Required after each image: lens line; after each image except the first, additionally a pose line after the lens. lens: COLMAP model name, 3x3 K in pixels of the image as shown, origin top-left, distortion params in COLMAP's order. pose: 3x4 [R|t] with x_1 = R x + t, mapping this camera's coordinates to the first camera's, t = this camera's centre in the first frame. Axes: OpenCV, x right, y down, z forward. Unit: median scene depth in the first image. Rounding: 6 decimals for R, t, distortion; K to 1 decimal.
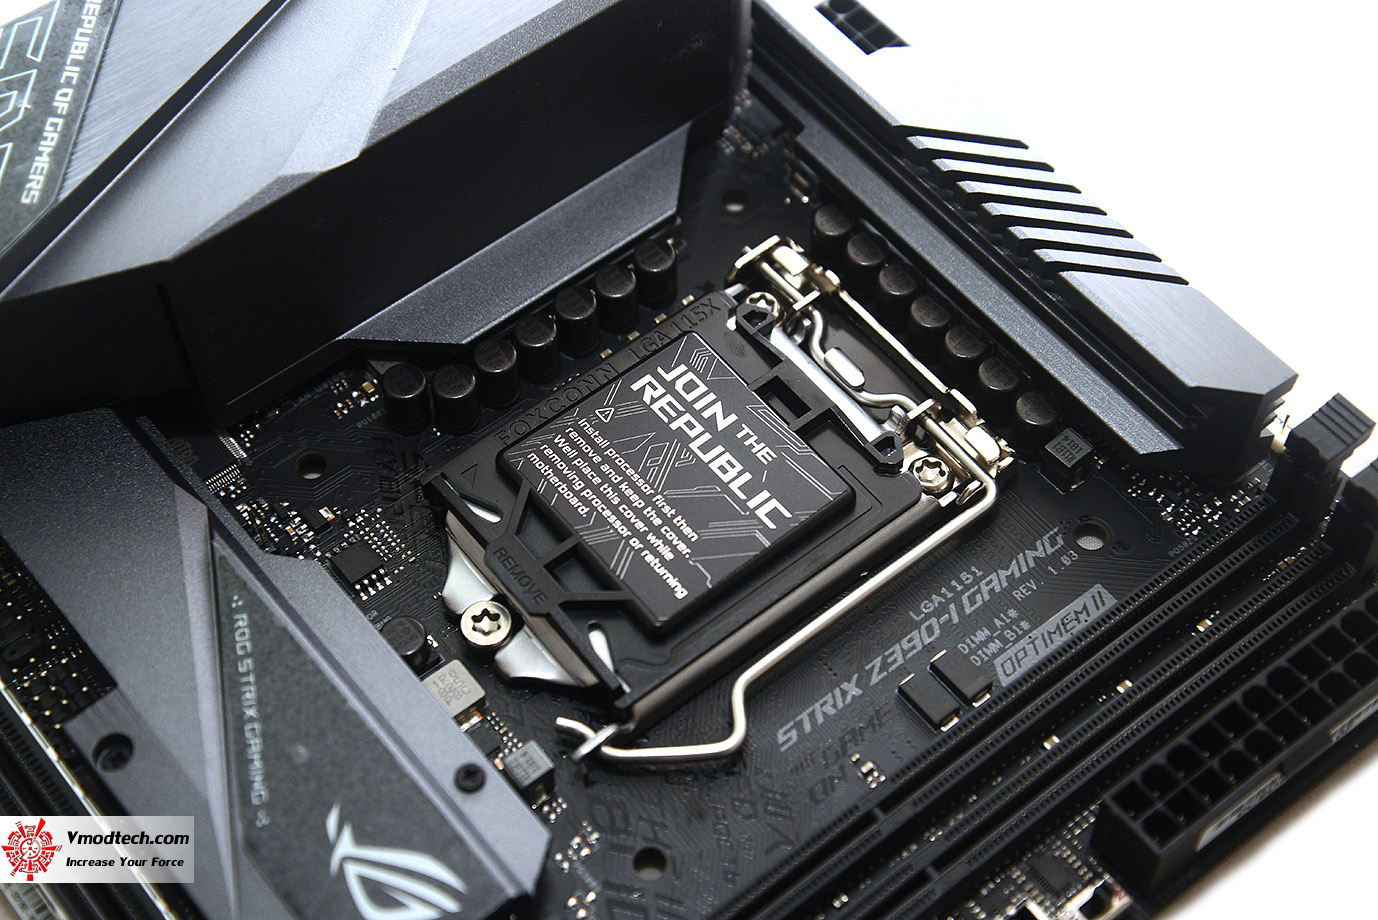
lens RADIAL K [[2288.1, 0, 685.5], [0, 2288.1, 459.8], [0, 0, 1]] dist [0.224713, 0.000000]
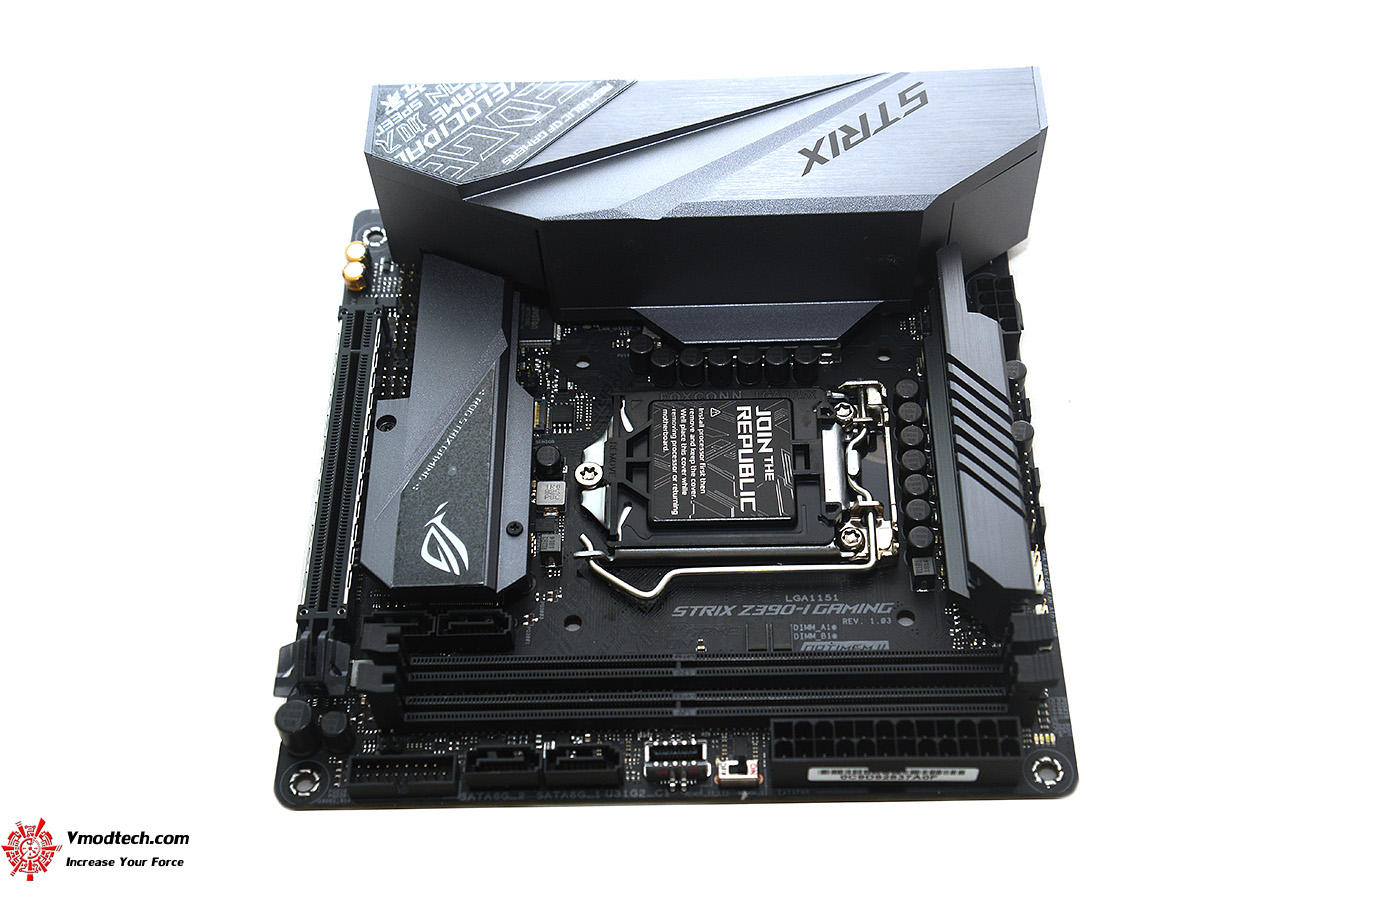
lens RADIAL K [[1800.2, 0, 682.5], [0, 1800.2, 460.0], [0, 0, 1]] dist [0.150310, 0.000000]
pose [[0.781545, 0.502058, -0.370304, 0.491266], [-0.506579, 0.857165, 0.092983, -0.108043], [0.364095, 0.114918, 0.924245, -0.294723]]
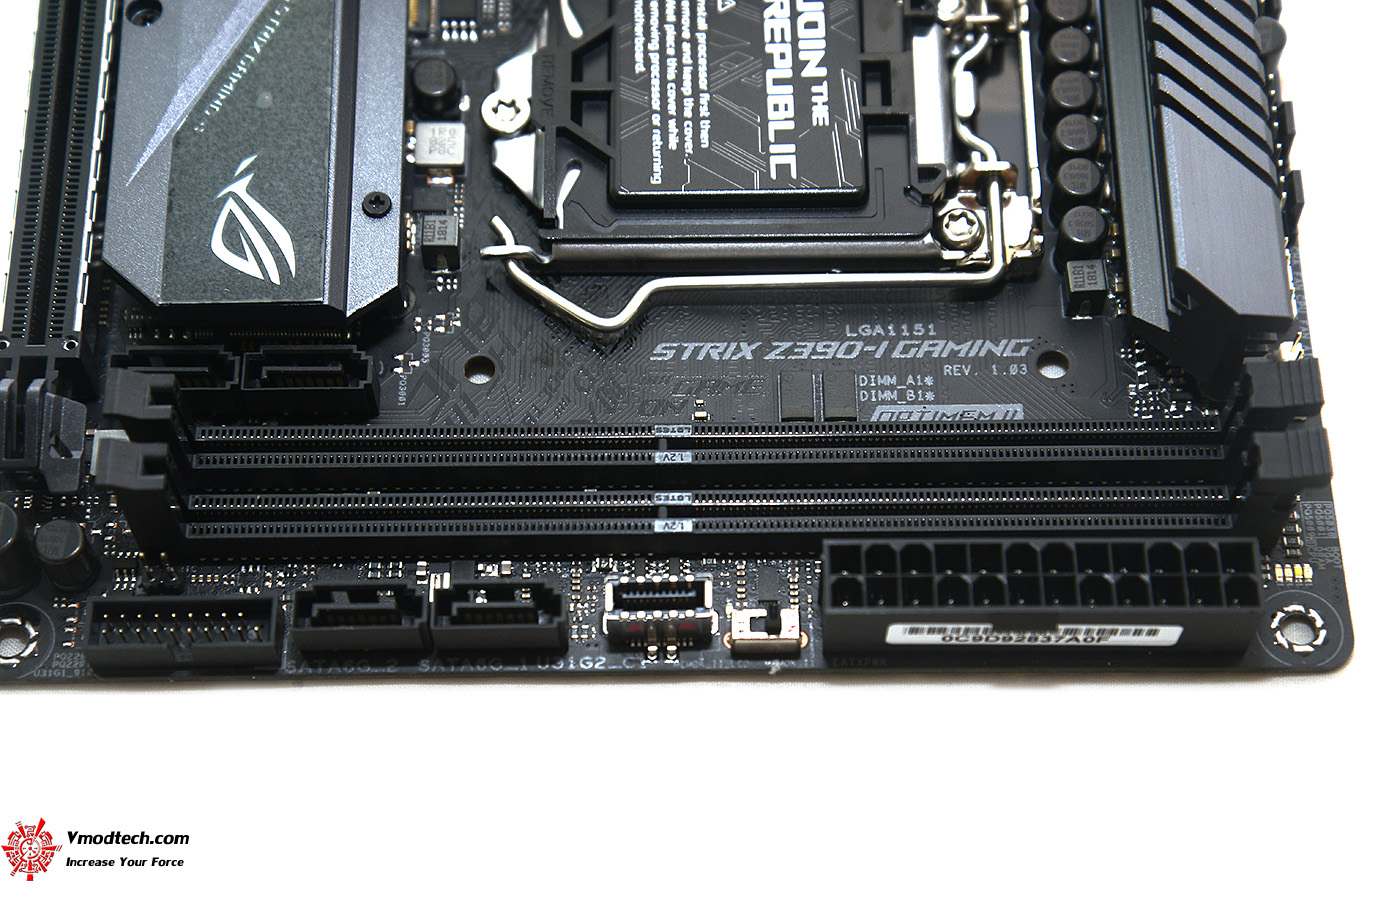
lens RADIAL K [[2485.6, 0, 685.0], [0, 2485.6, 456.0], [0, 0, 1]] dist [0.283972, 0.000000]
pose [[0.784714, 0.552500, -0.281013, 0.383086], [-0.516507, 0.833465, 0.196358, -0.063803], [0.342703, -0.008940, 0.939401, -0.049318]]
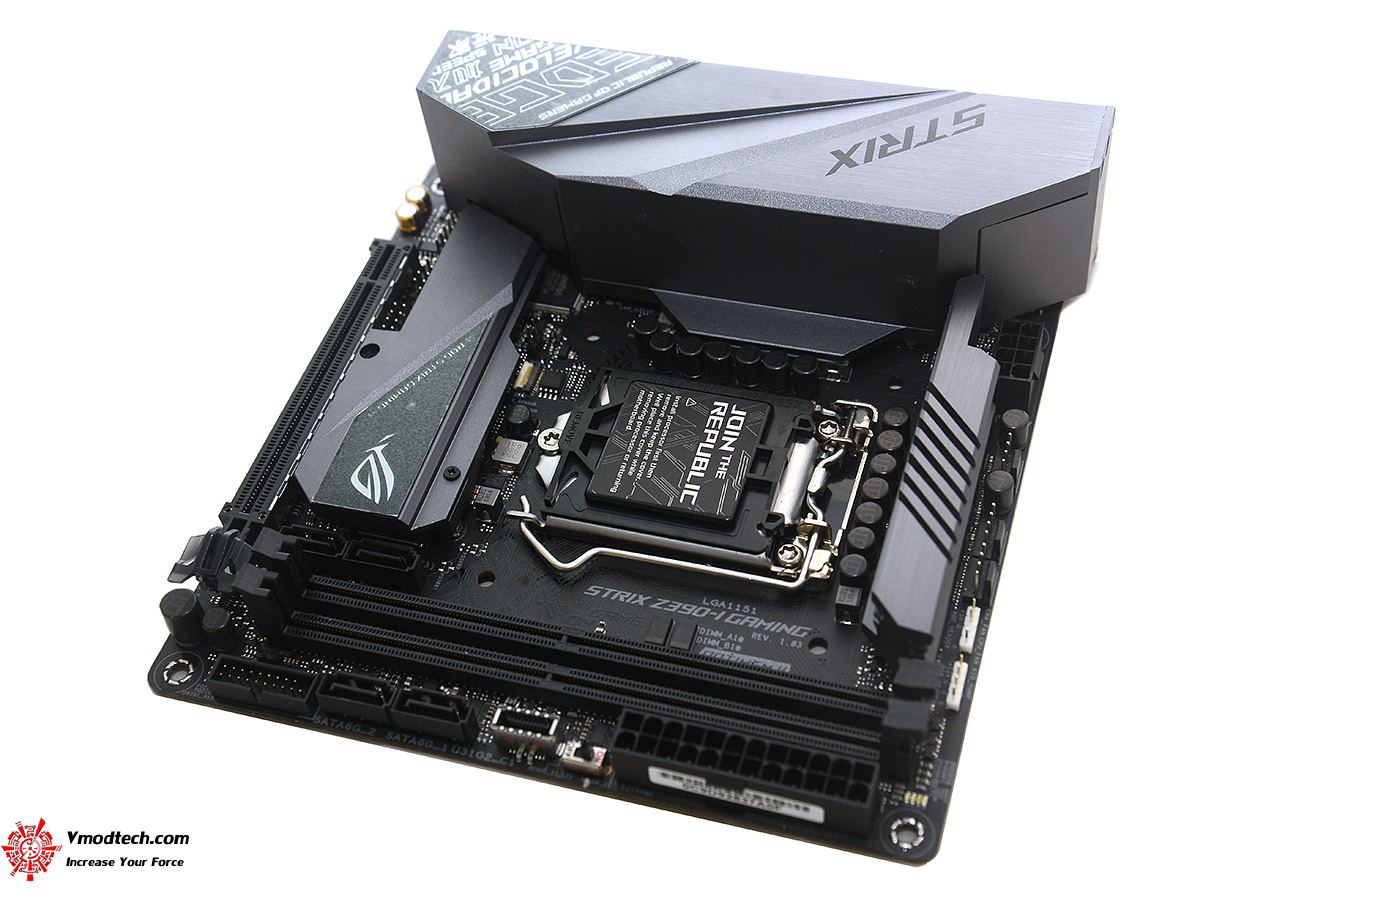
lens RADIAL K [[1800.2, 0, 682.4], [0, 1800.2, 458.7], [0, 0, 1]] dist [0.150310, 0.000000]
pose [[0.568854, 0.611324, -0.550171, 0.740468], [-0.639465, 0.749435, 0.171556, -0.219550], [0.517194, 0.254224, 0.817240, -0.083845]]
